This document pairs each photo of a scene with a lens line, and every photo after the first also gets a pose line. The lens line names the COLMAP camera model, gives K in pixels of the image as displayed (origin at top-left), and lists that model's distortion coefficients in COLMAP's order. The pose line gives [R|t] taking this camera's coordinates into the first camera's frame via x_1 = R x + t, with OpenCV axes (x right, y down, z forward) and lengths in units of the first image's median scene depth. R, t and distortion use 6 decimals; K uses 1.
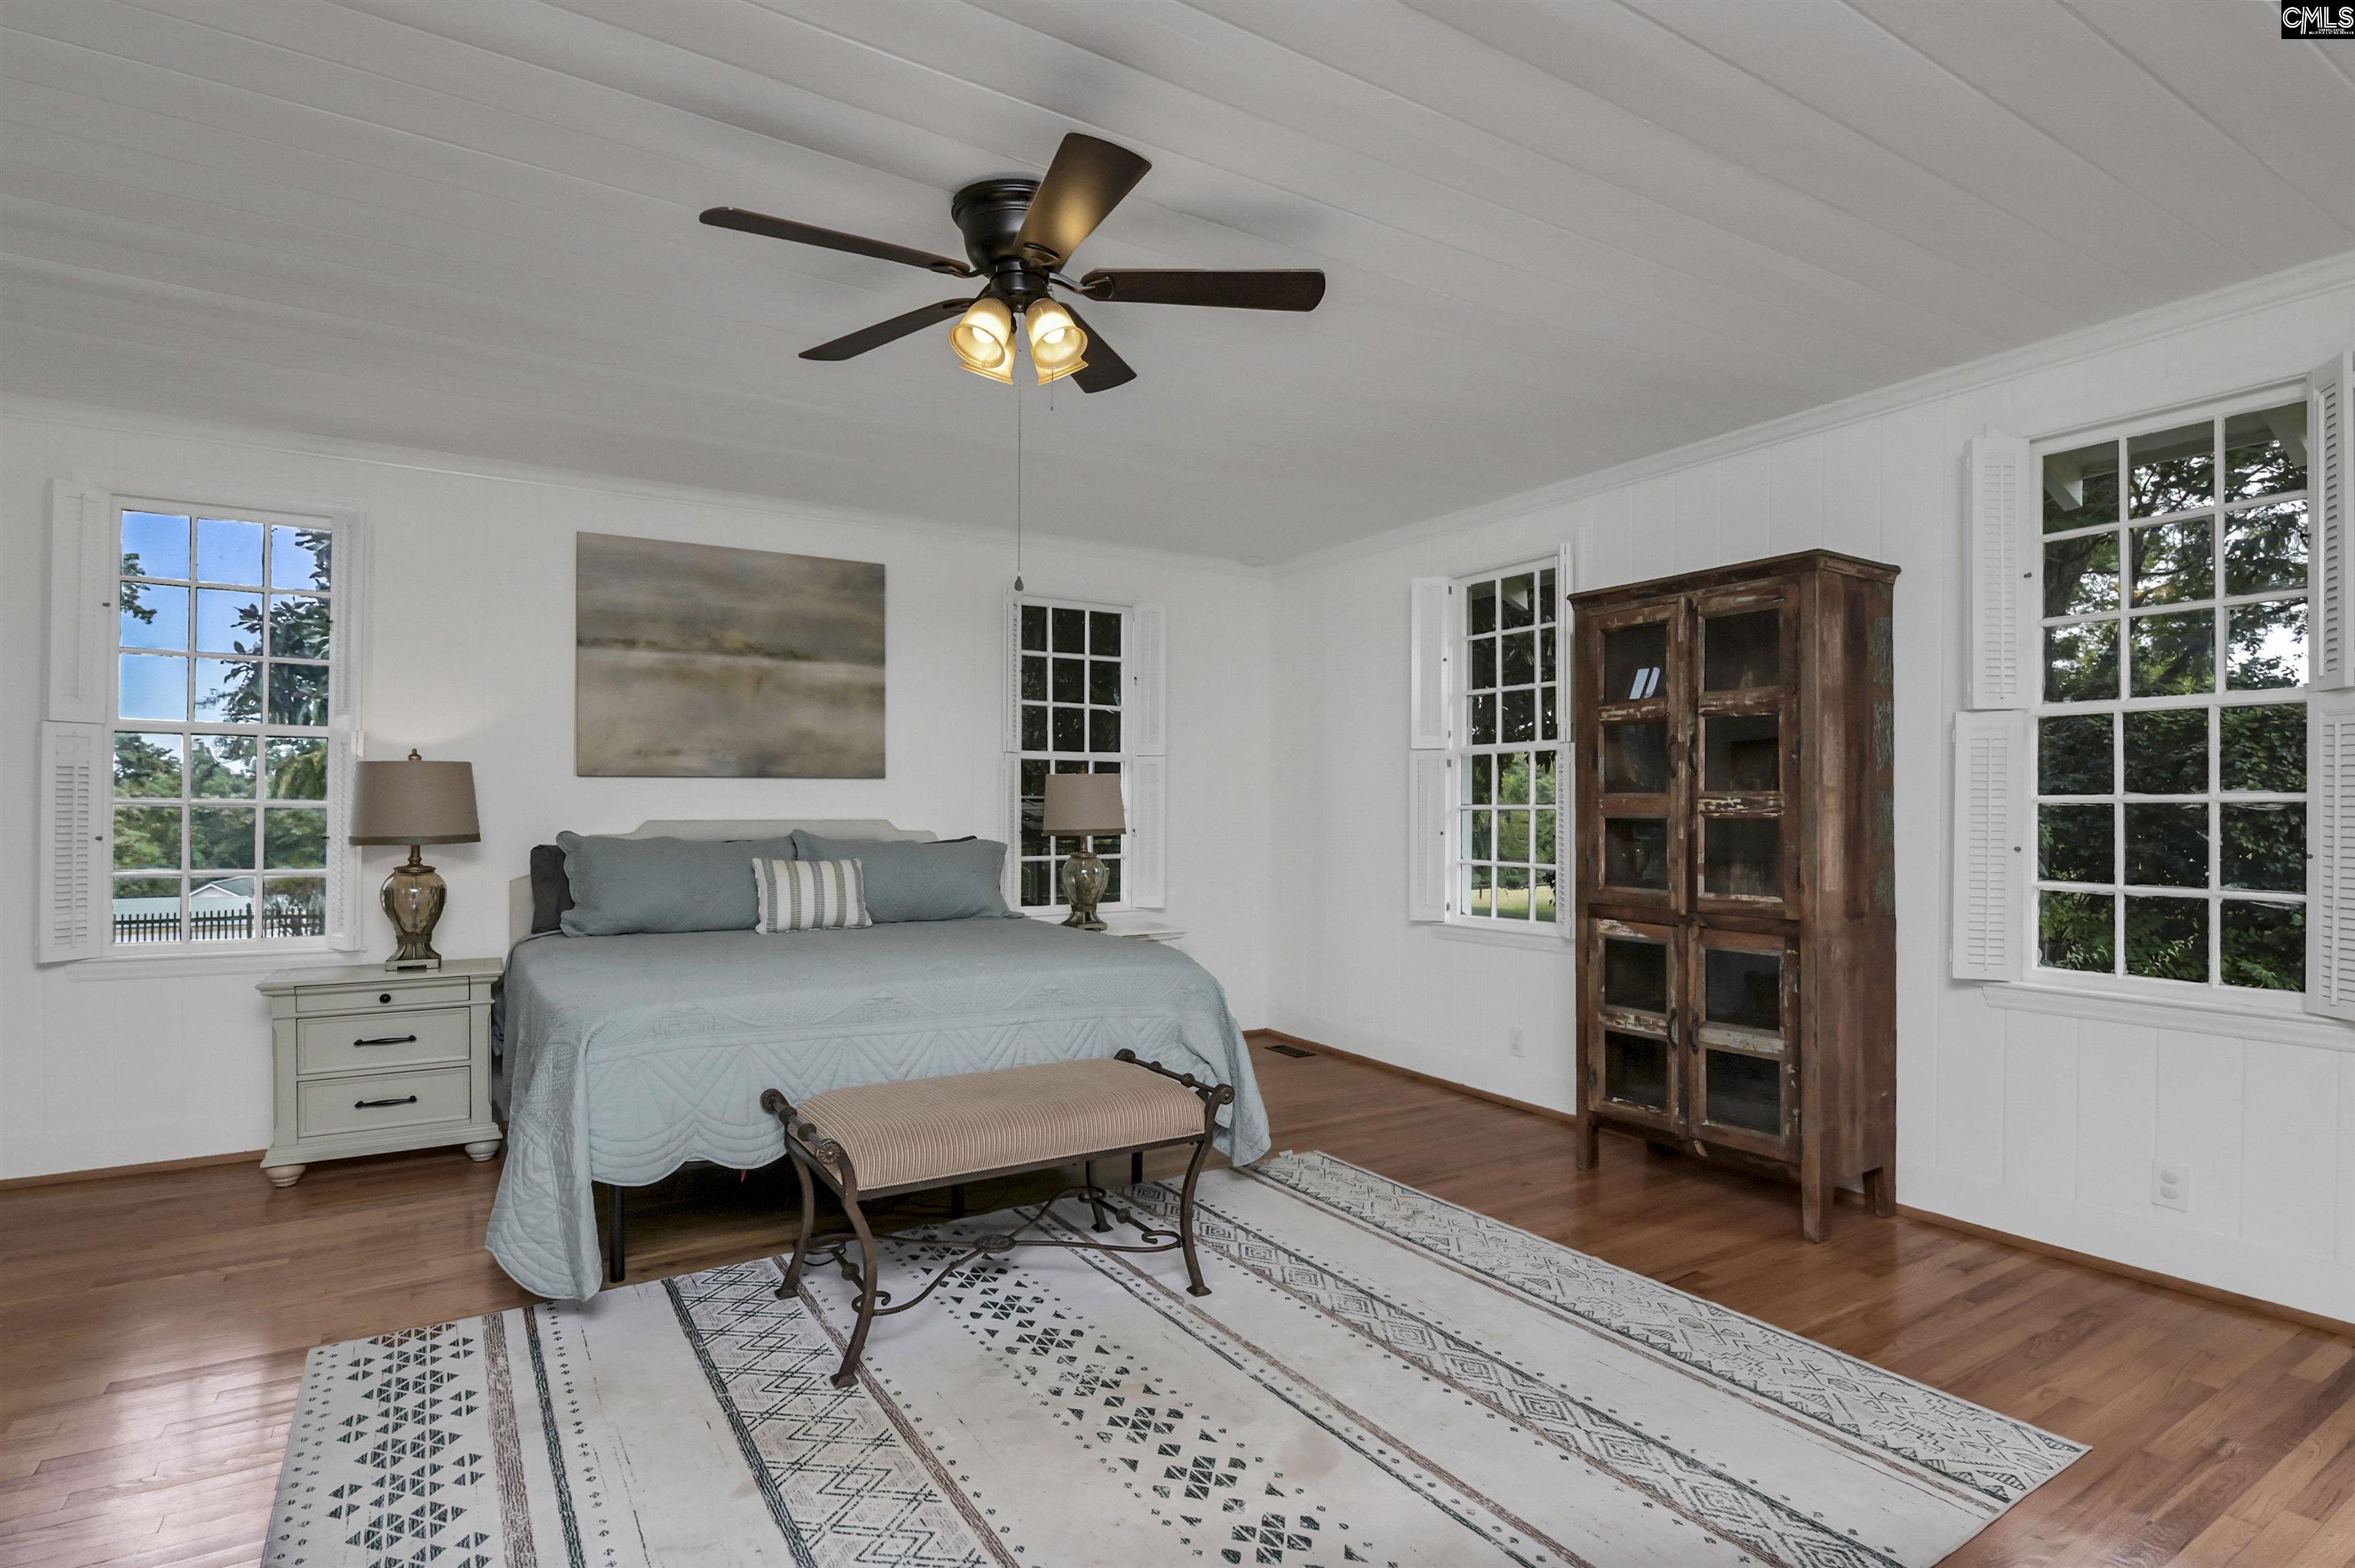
lens RADIAL K [[1134.6, 0, 1133.6], [0, 1134.6, 808.7], [0, 0, 1]] dist [-0.004547, -0.002354]
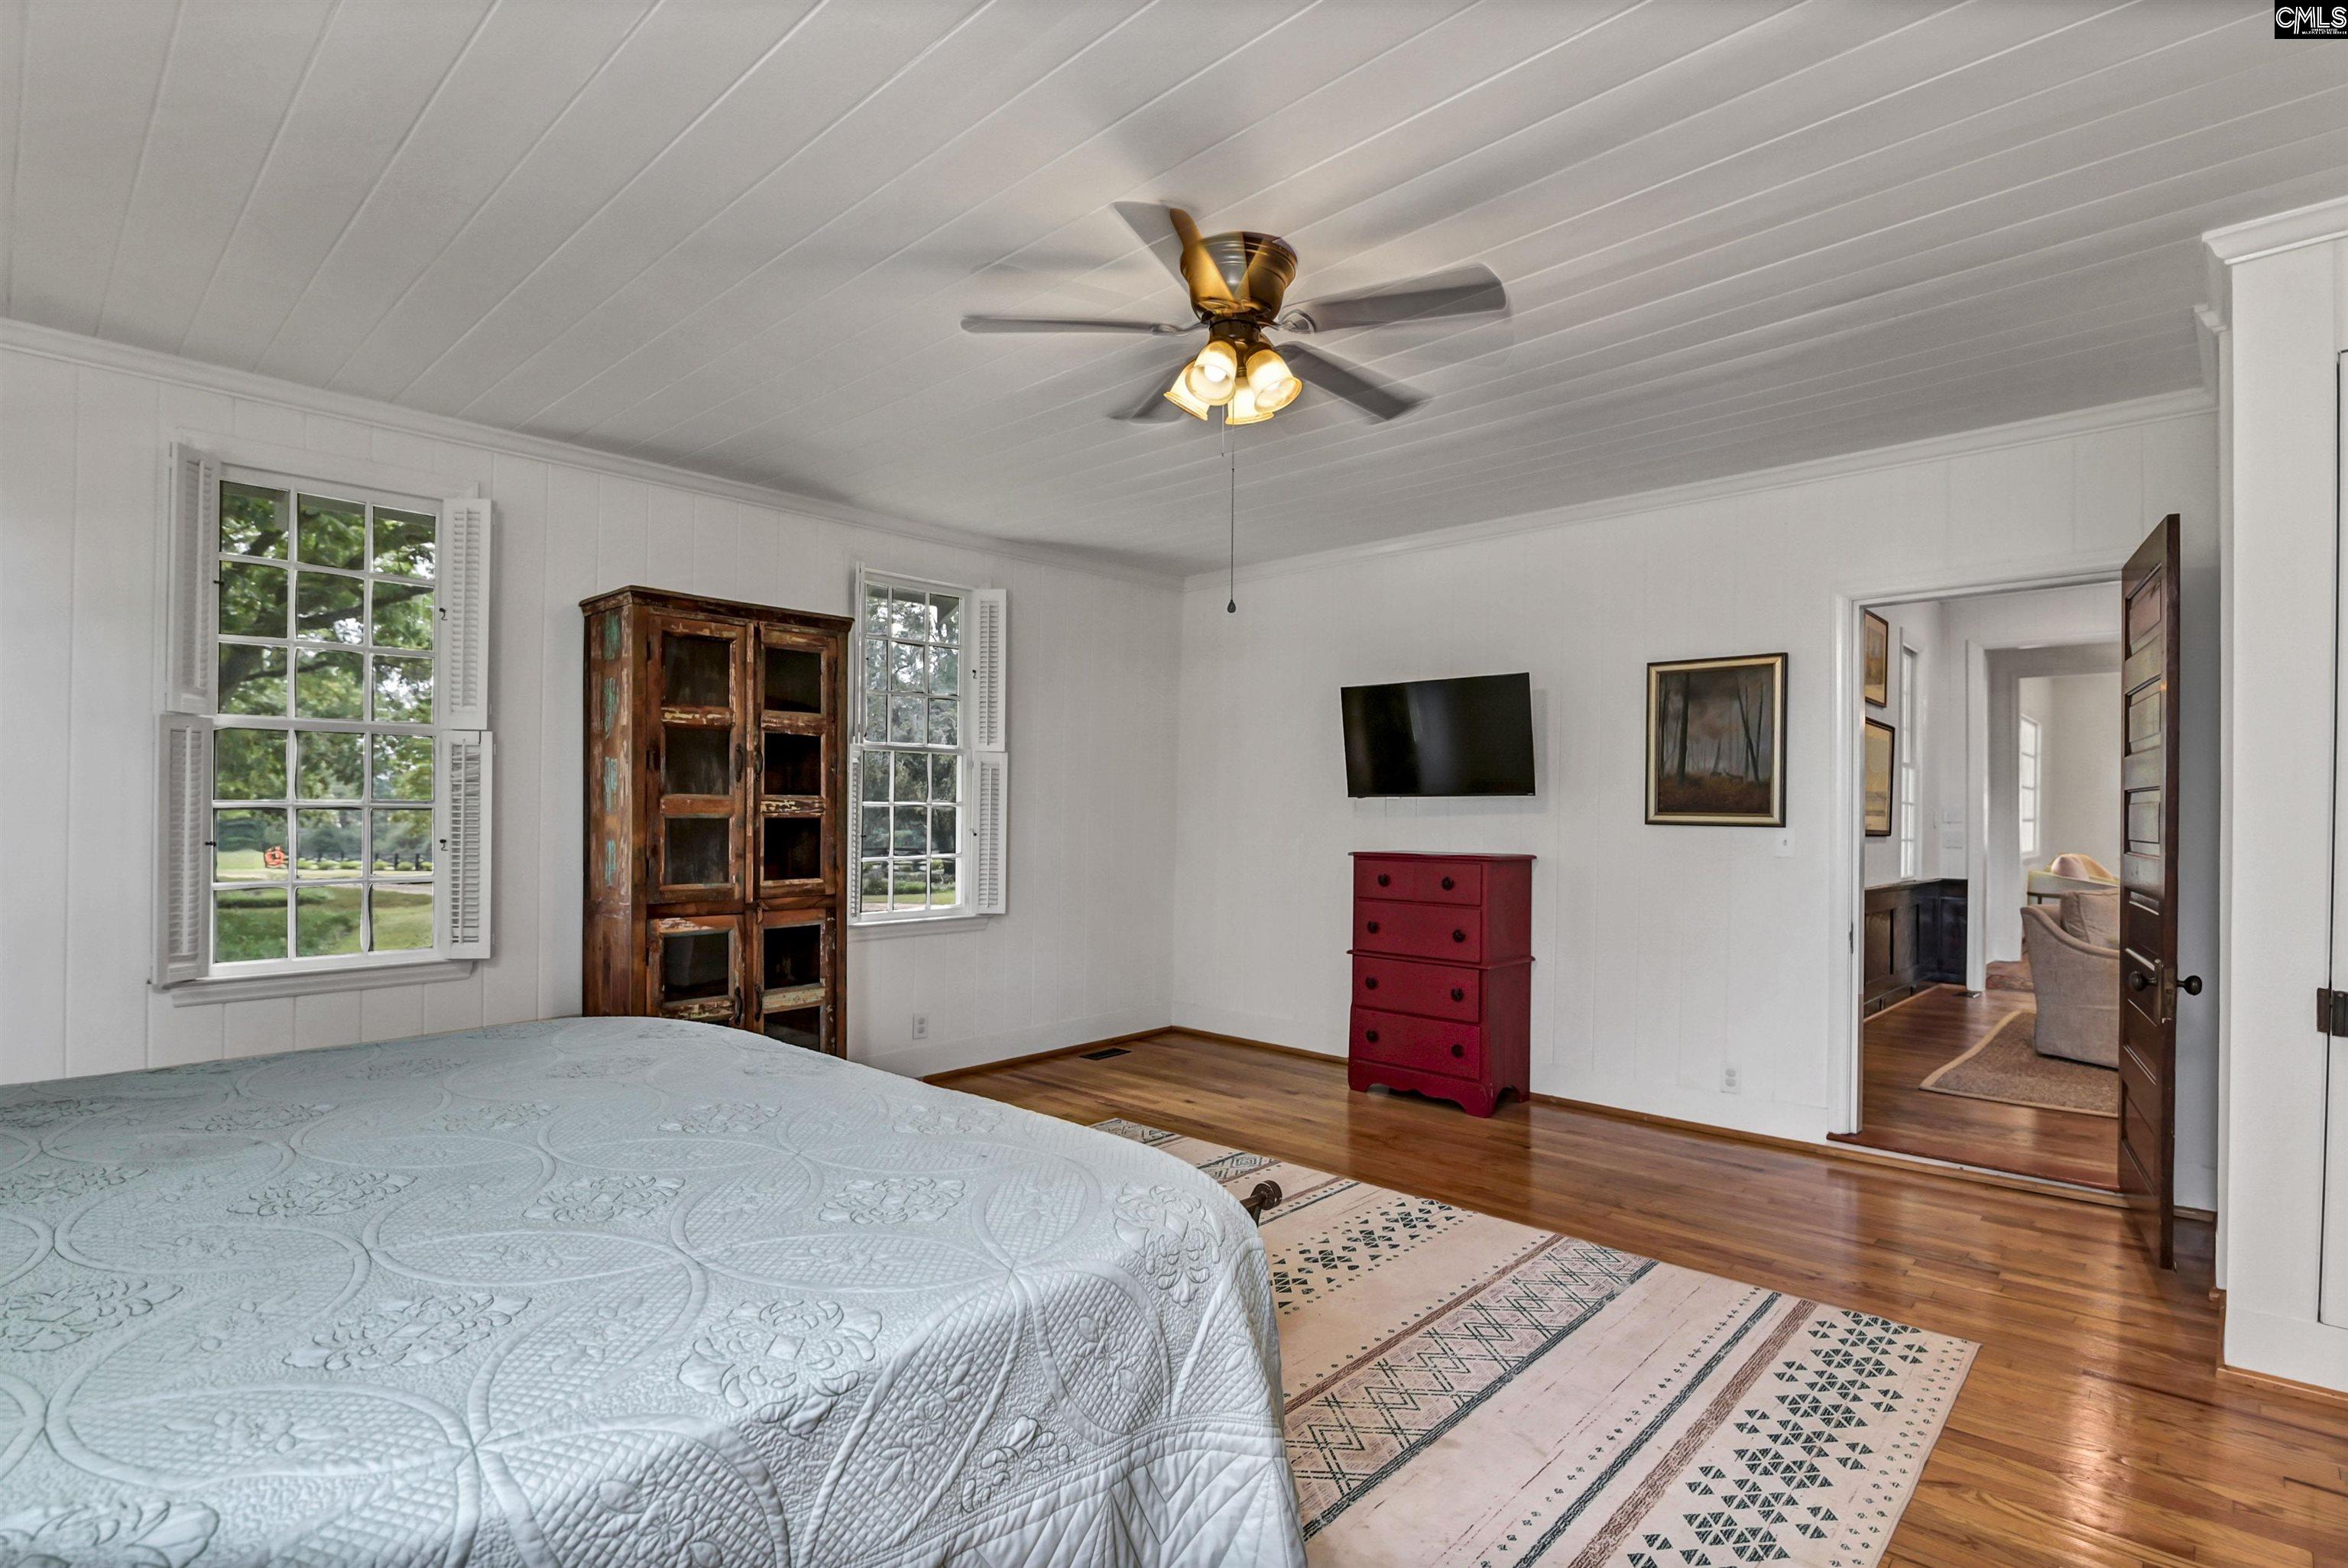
lens RADIAL K [[1131.2, 0, 1164.9], [0, 1131.2, 798.7], [0, 0, 1]] dist [-0.004547, -0.002354]
pose [[-0.271930, 0.006414, 0.962296, -0.750179], [-0.006713, 0.999941, -0.008562, -0.003865], [-0.962294, -0.008788, -0.271871, 0.943459]]
